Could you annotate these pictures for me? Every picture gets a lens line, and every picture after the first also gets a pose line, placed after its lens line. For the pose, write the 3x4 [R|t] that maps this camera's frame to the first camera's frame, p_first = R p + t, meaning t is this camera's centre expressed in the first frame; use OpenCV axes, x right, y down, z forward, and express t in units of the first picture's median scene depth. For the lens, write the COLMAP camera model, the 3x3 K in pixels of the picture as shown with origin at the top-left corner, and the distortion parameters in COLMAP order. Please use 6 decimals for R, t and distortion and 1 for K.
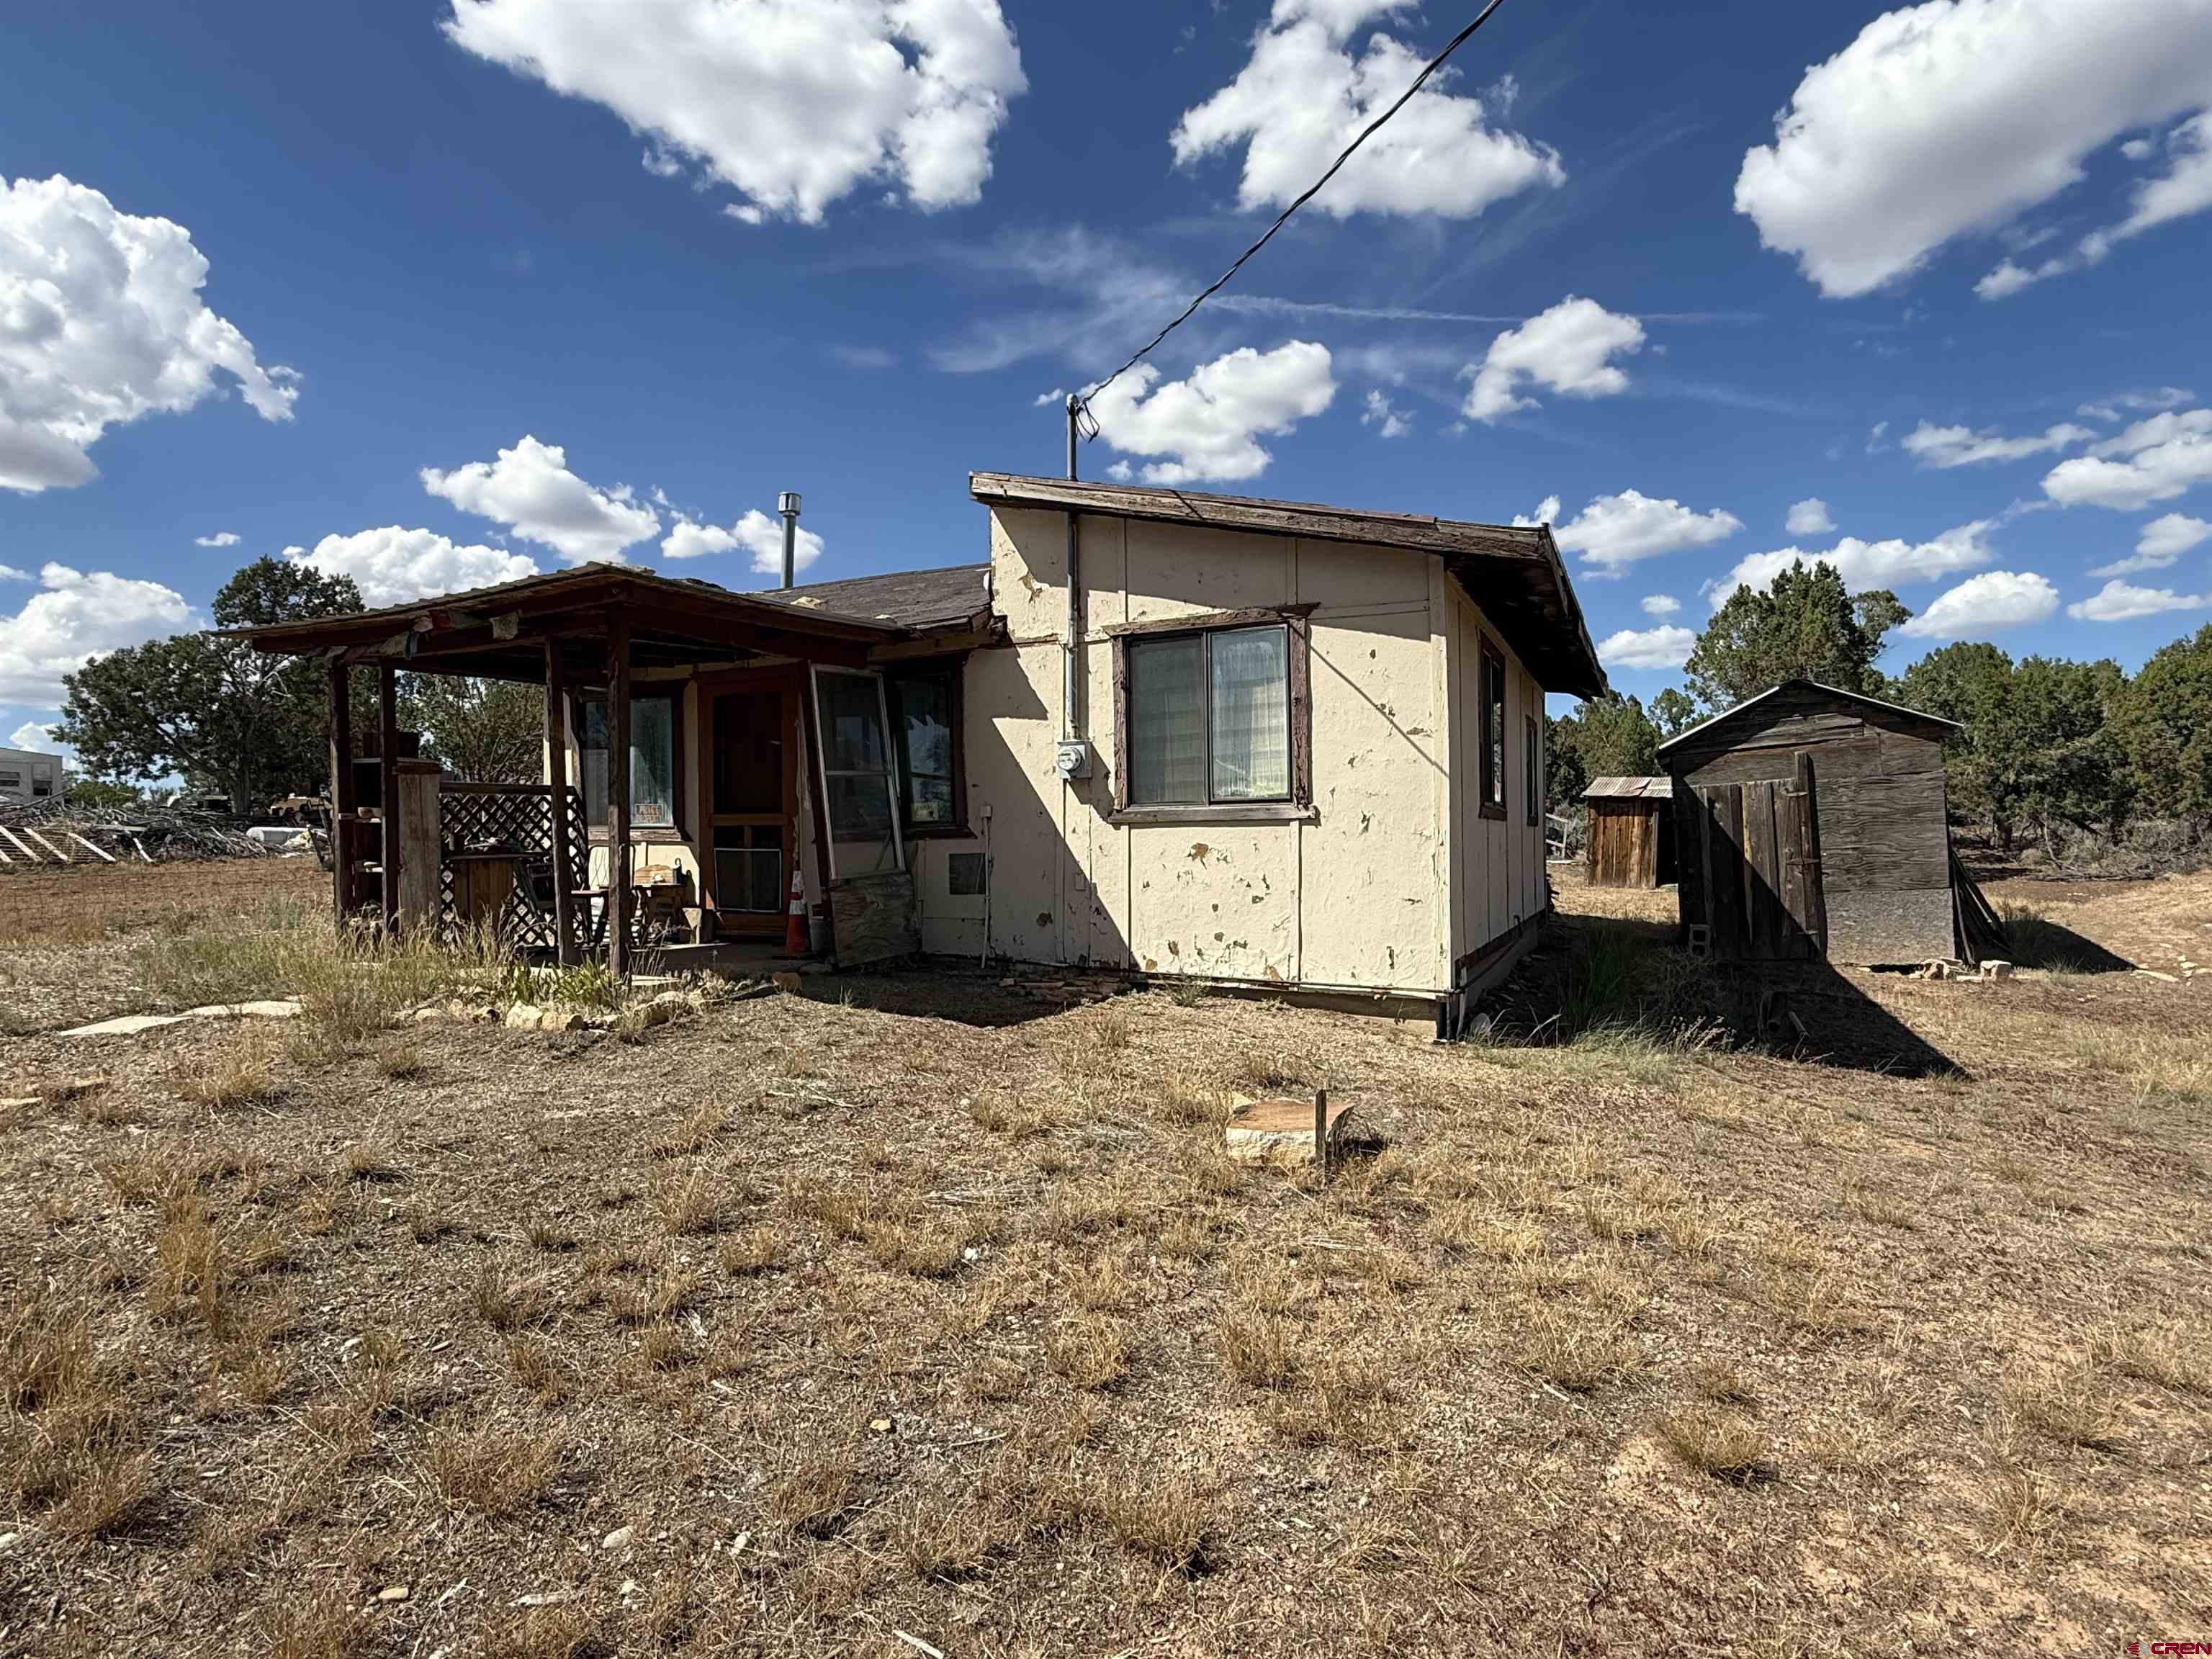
lens RADIAL K [[1170.8, 0, 1107.0], [0, 1170.8, 823.9], [0, 0, 1]] dist [-0.001832, 0.000388]
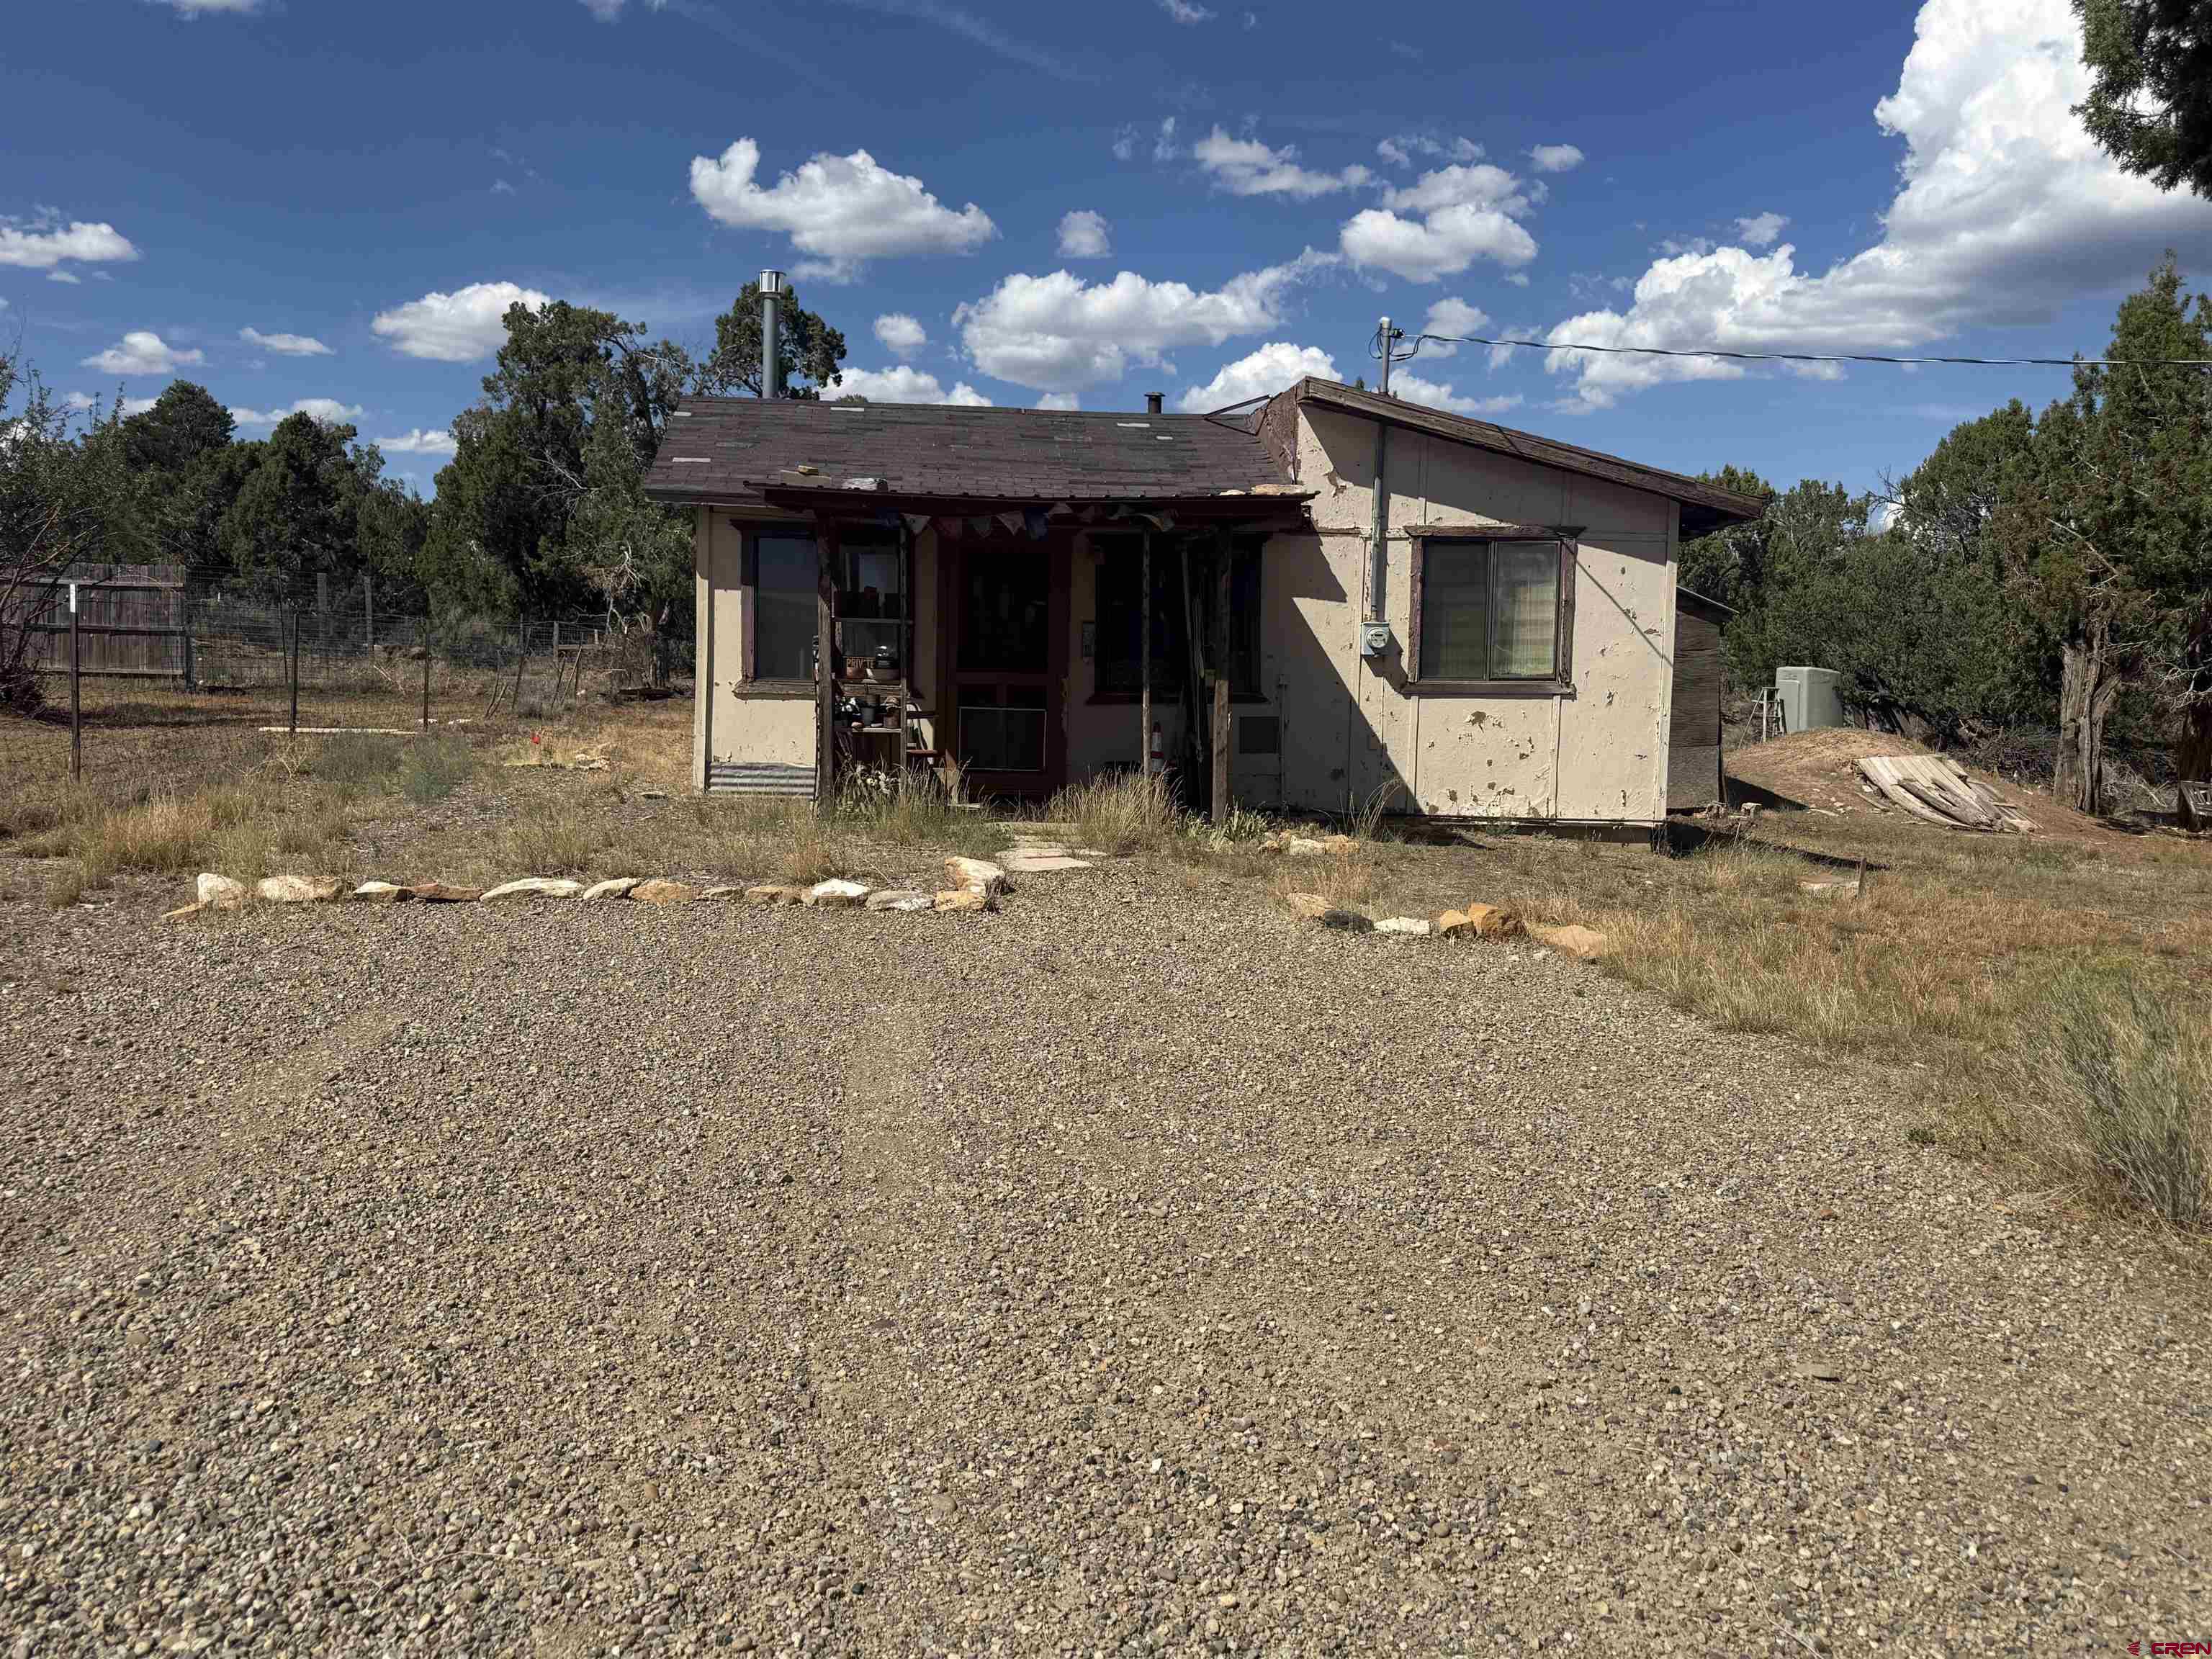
lens RADIAL K [[1793.3, 0, 1103.9], [0, 1793.3, 836.9], [0, 0, 1]] dist [0.103832, -0.002586]
pose [[0.847814, -0.027439, 0.529583, -1.245859], [-0.029659, 0.994644, 0.099016, -0.028125], [-0.529464, -0.099654, 0.842459, -0.410888]]
